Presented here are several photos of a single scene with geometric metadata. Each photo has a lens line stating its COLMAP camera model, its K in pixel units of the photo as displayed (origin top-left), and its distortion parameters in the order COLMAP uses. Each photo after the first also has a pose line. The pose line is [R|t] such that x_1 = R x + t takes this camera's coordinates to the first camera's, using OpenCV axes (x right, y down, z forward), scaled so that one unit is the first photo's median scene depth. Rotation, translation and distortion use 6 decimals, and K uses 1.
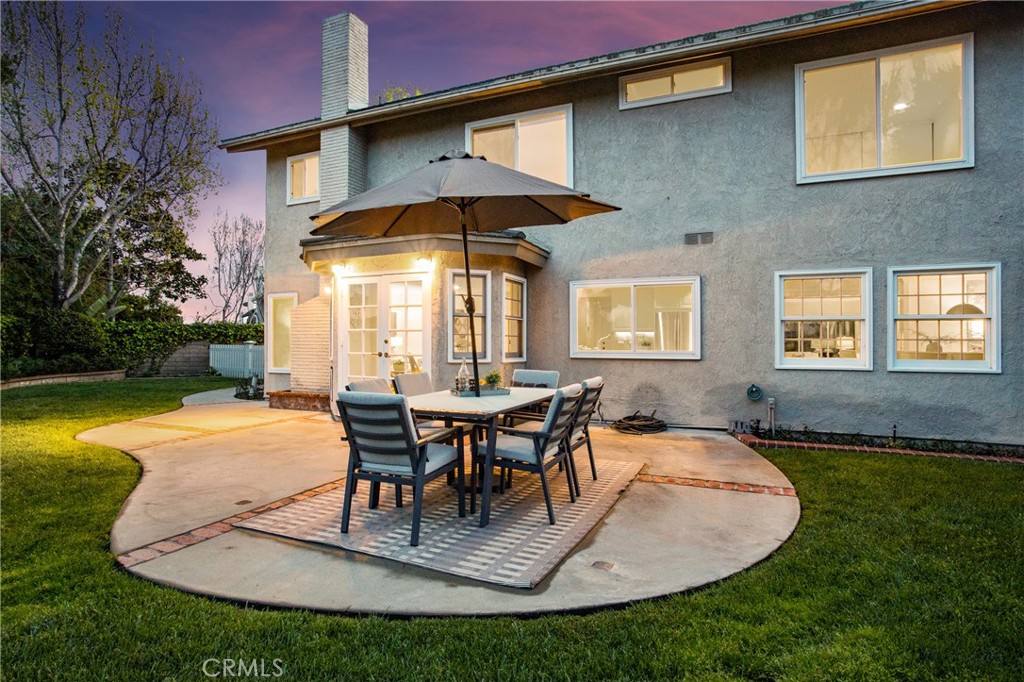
lens RADIAL K [[538.9, 0, 512.0], [0, 538.9, 341.0], [0, 0, 1]] dist [-0.046042, 0.000827]
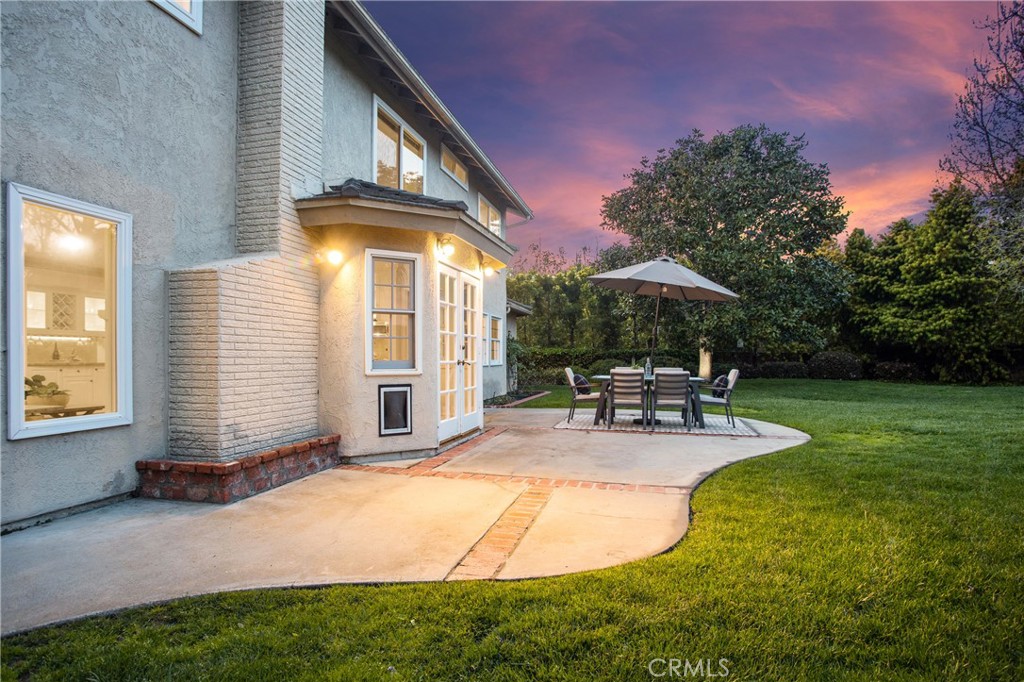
lens RADIAL K [[549.0, 0, 515.0], [0, 549.0, 355.7], [0, 0, 1]] dist [-0.011797, 0.002276]
pose [[-0.189220, 0.000428, 0.981935, -1.133243], [0.000309, 1.000000, -0.000377, 0.015006], [-0.981935, 0.000232, -0.189220, 1.080651]]
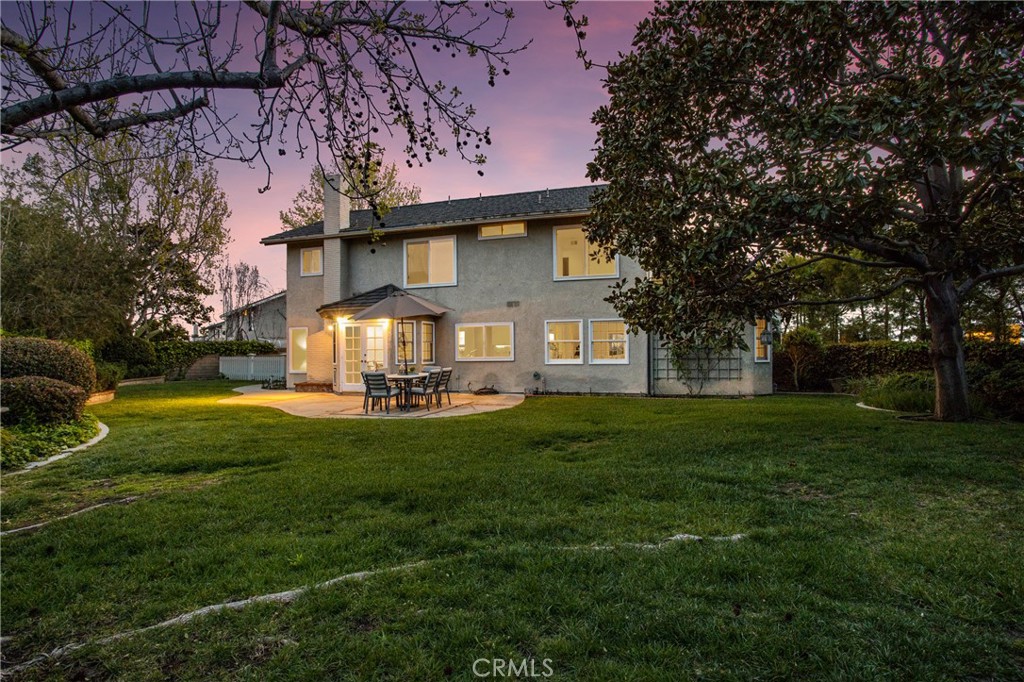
lens RADIAL K [[538.9, 0, 512.0], [0, 538.9, 341.0], [0, 0, 1]] dist [-0.046042, 0.000827]
pose [[0.995185, -0.014794, 0.096897, 0.126329], [0.015737, 0.999836, -0.008978, -0.024365], [-0.096748, 0.010460, 0.995254, -1.090913]]
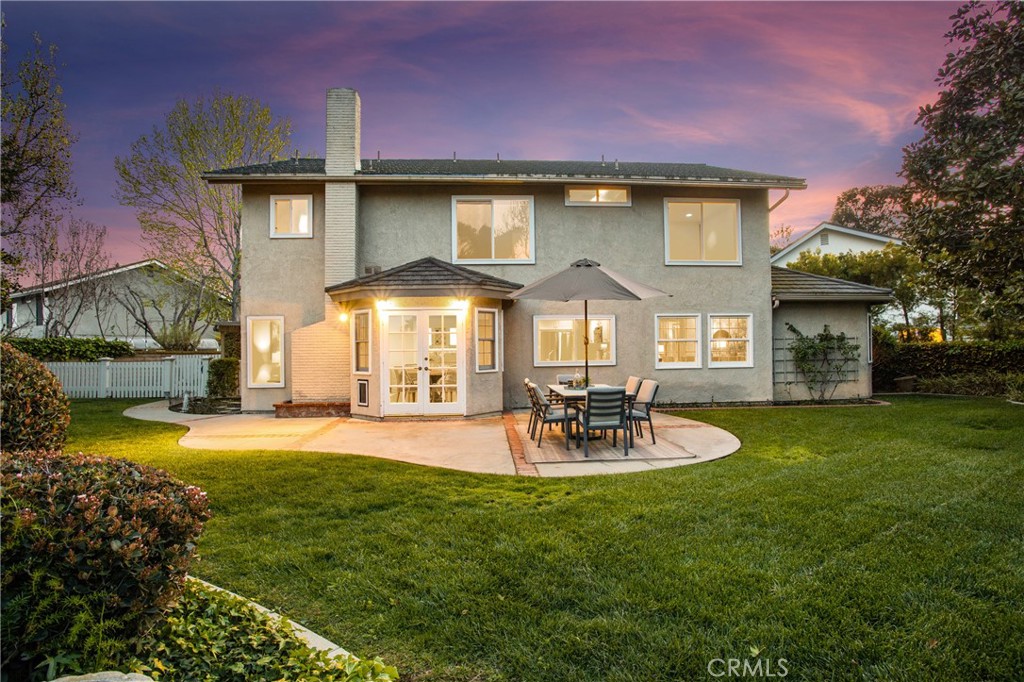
lens RADIAL K [[530.6, 0, 513.9], [0, 530.6, 346.7], [0, 0, 1]] dist [-0.052309, 0.000281]
pose [[0.883517, -0.014889, 0.468163, -0.662052], [0.013564, 0.999889, 0.006201, -0.034848], [-0.468204, 0.000872, 0.883620, -0.292507]]
